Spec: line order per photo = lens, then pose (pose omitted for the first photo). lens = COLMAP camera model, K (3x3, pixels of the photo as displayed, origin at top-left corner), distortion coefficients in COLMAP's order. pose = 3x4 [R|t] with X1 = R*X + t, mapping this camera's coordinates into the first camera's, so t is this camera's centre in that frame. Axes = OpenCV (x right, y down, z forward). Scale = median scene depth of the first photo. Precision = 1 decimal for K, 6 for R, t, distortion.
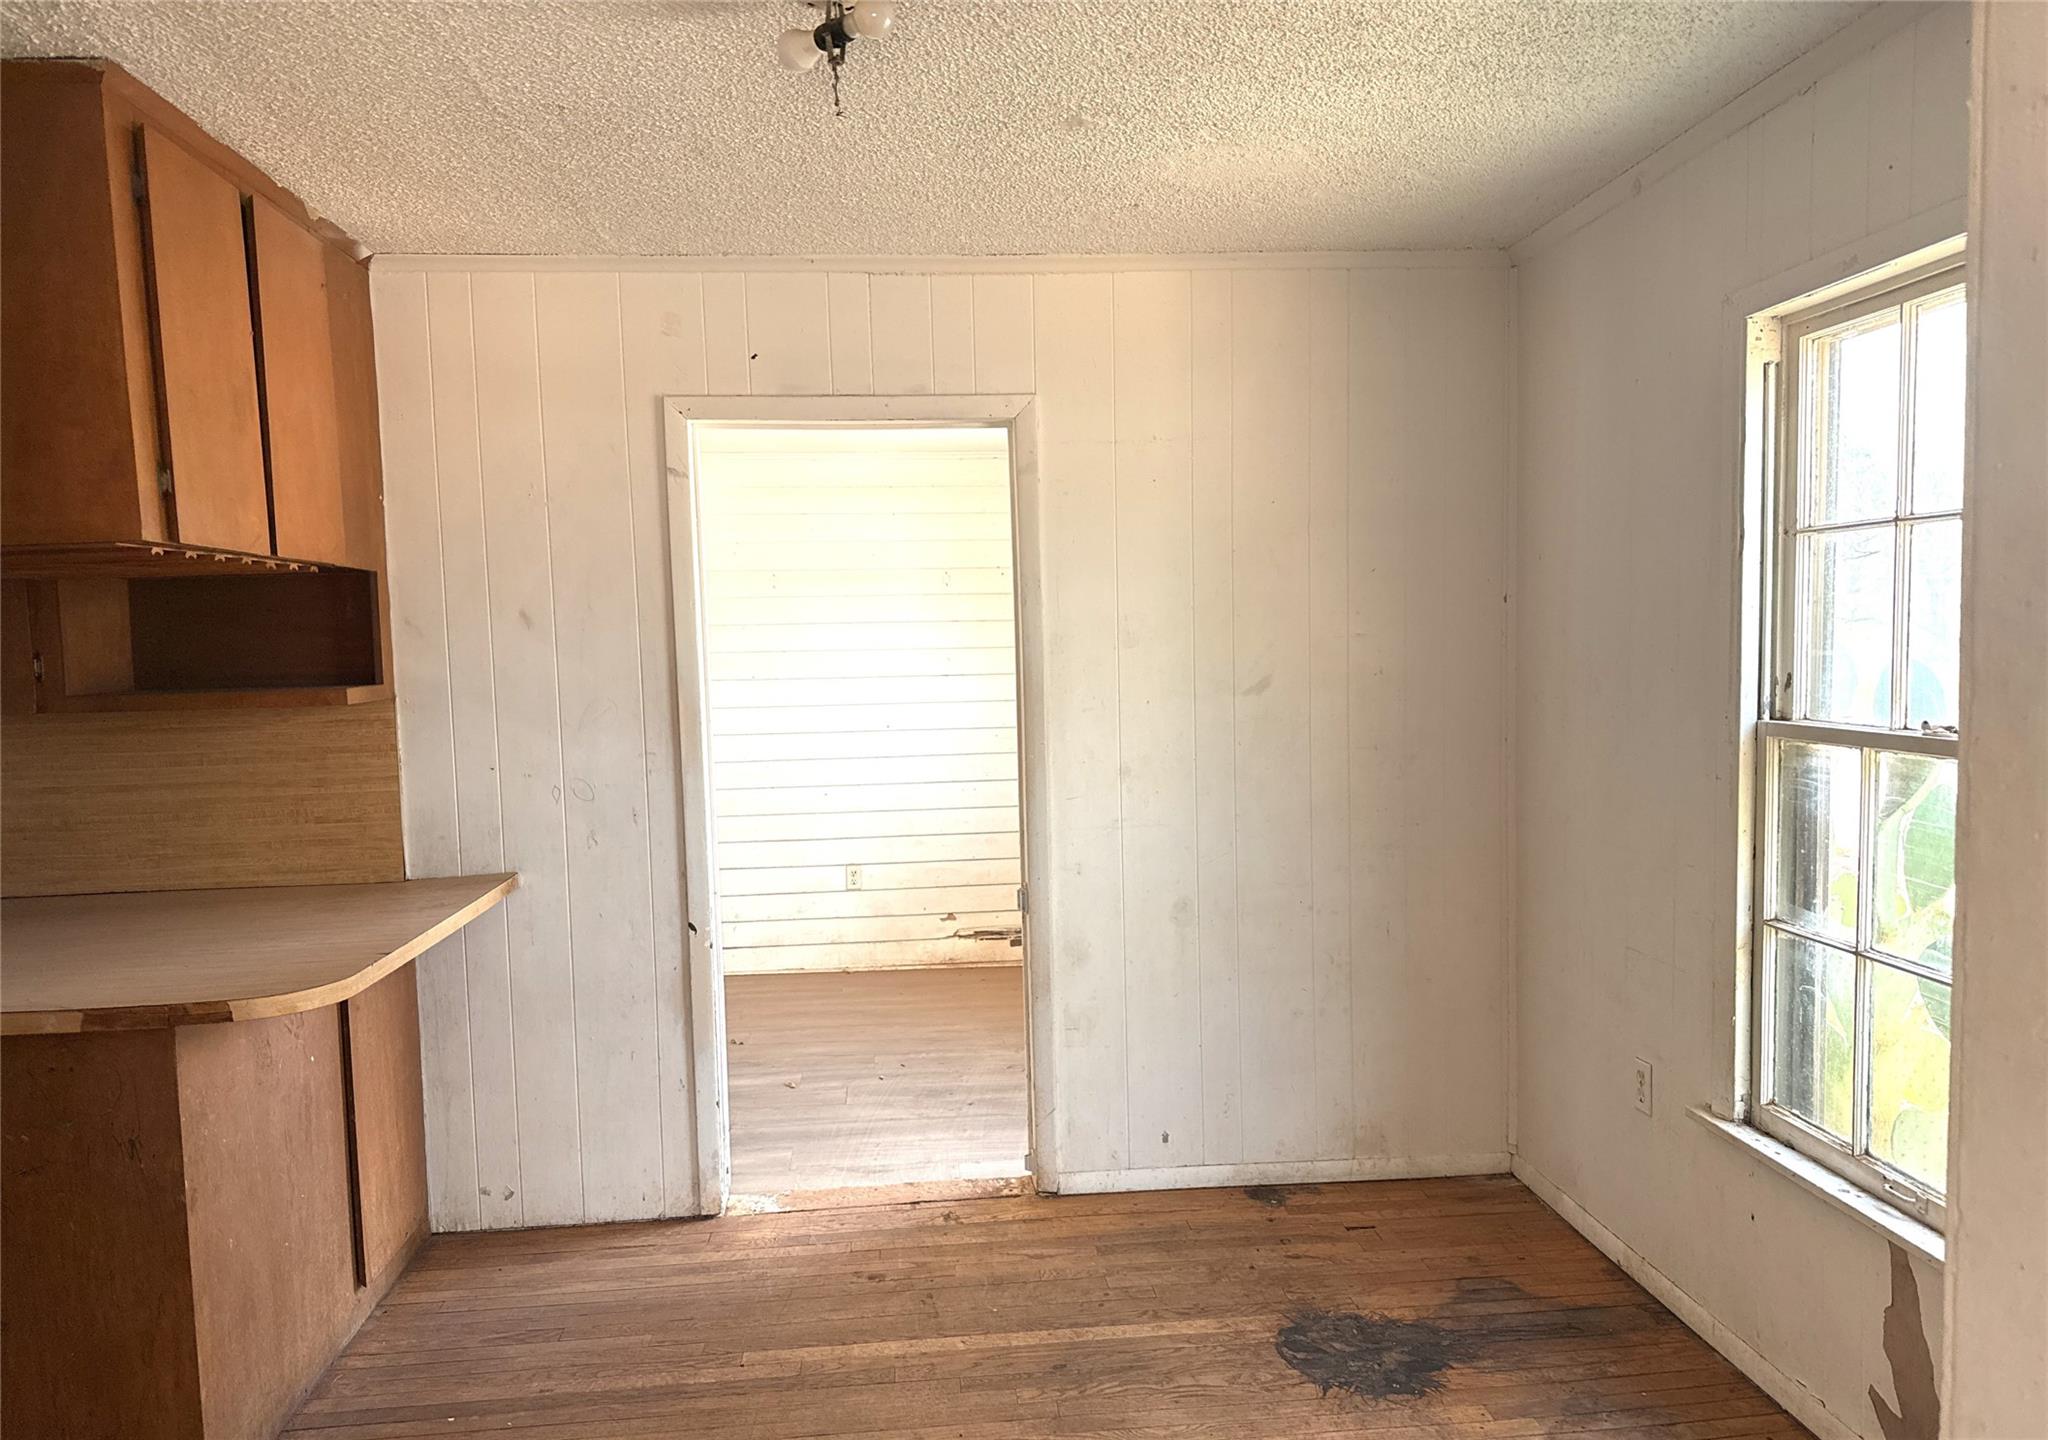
lens RADIAL K [[1500.1, 0, 1035.8], [0, 1500.1, 741.9], [0, 0, 1]] dist [0.005159, 0.001645]
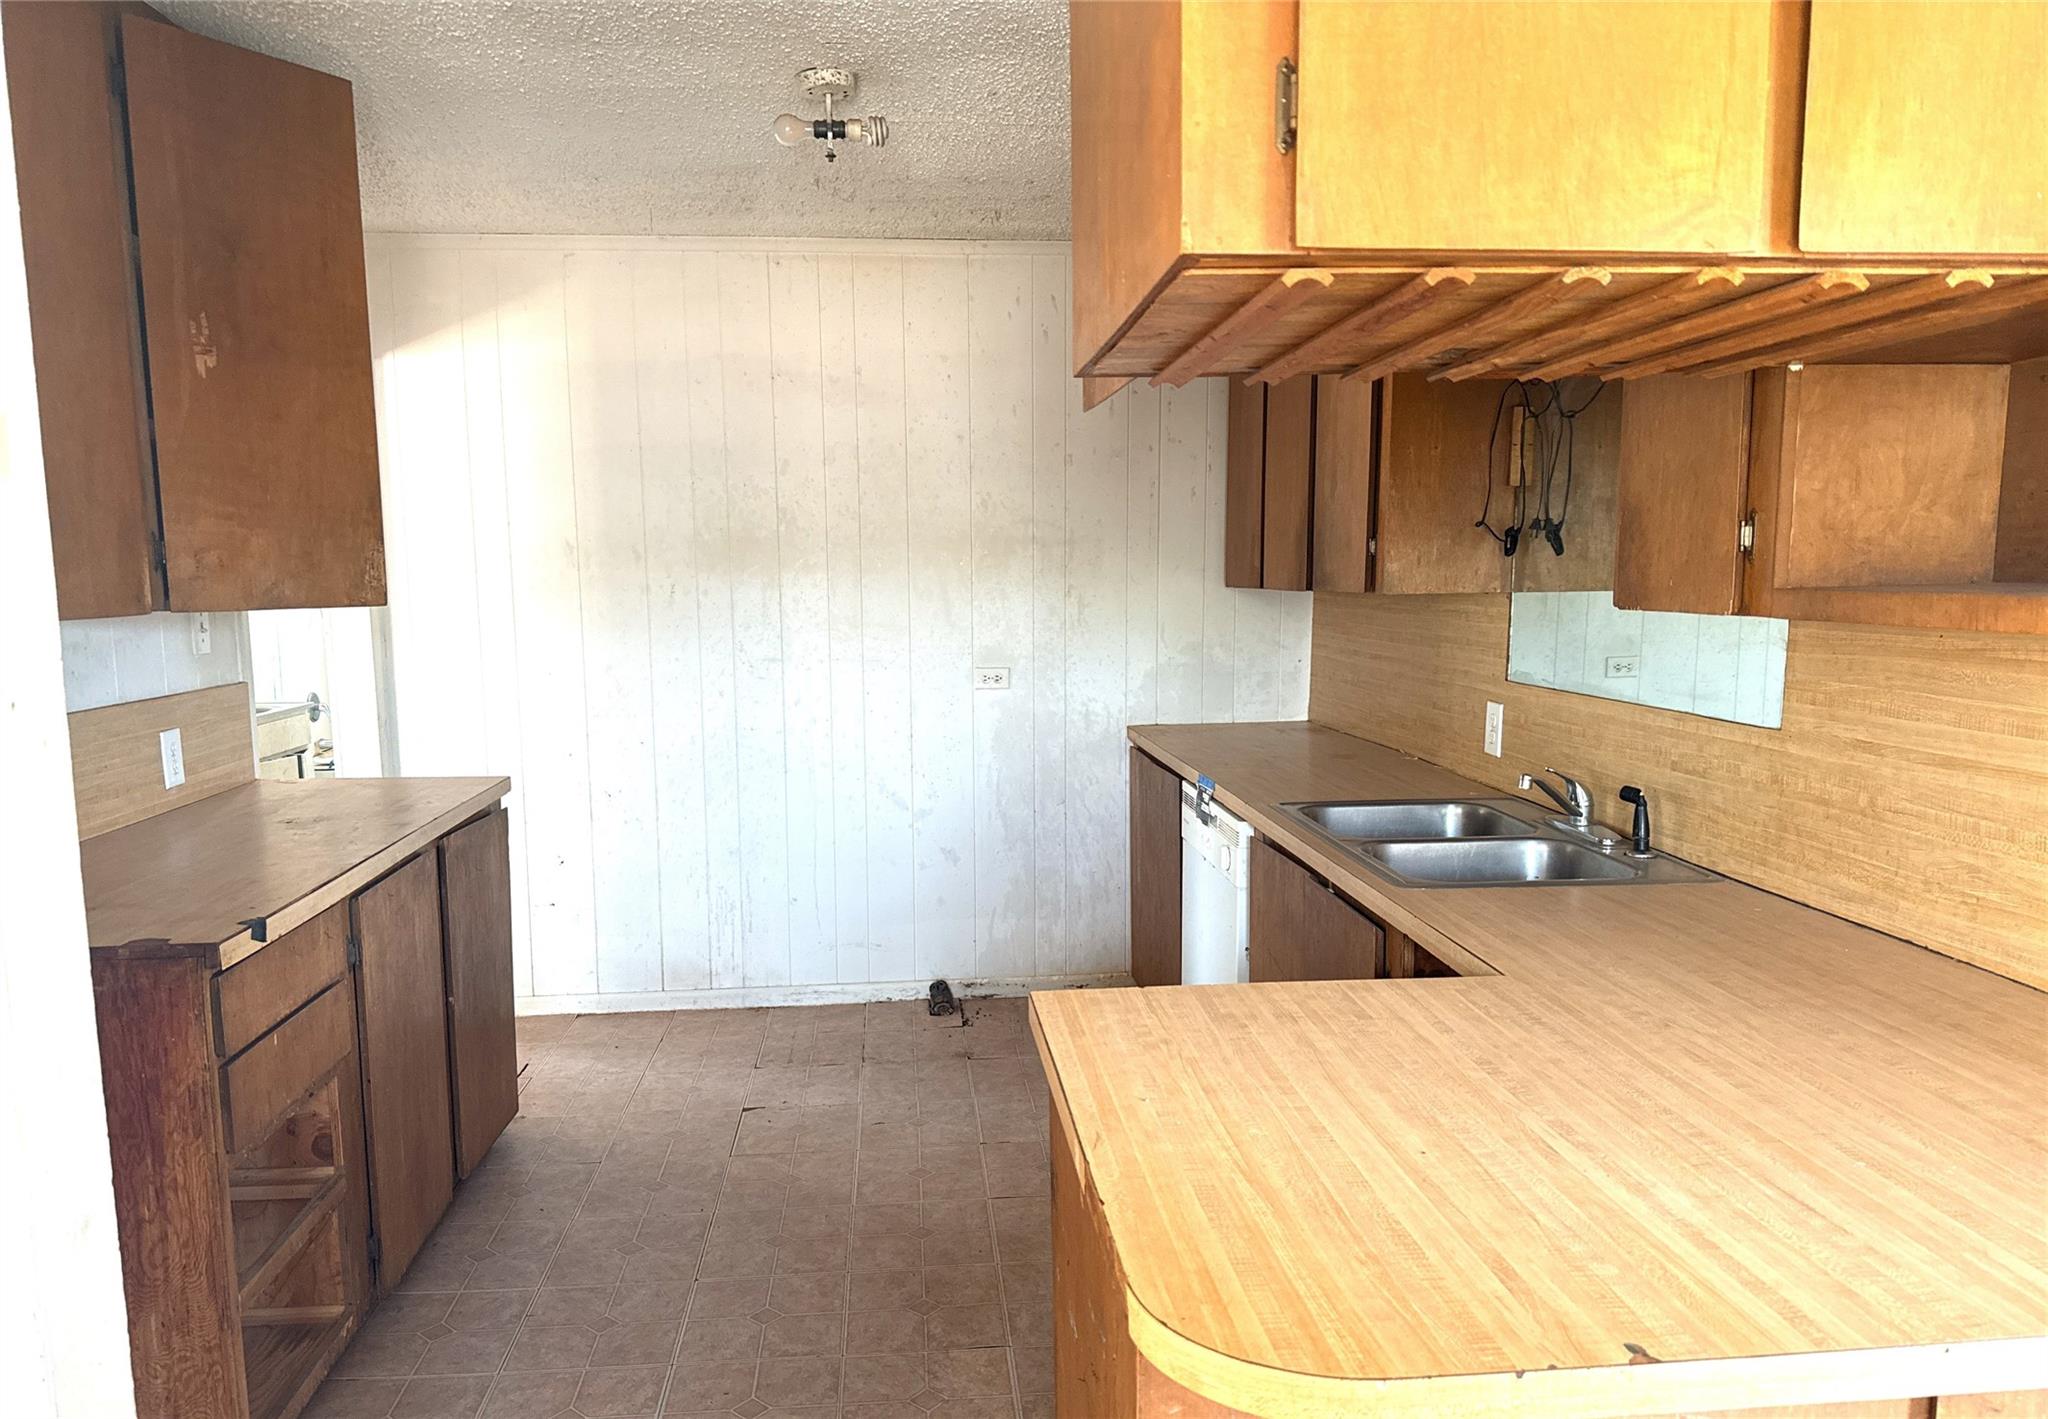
lens RADIAL K [[1435.5, 0, 1023.6], [0, 1435.5, 725.0], [0, 0, 1]] dist [0.002197, -0.000046]
pose [[-0.006944, 0.139450, -0.990205, -0.291005], [-0.056448, 0.988595, 0.139619, -0.112265], [0.998381, 0.056865, 0.001007, 2.077725]]
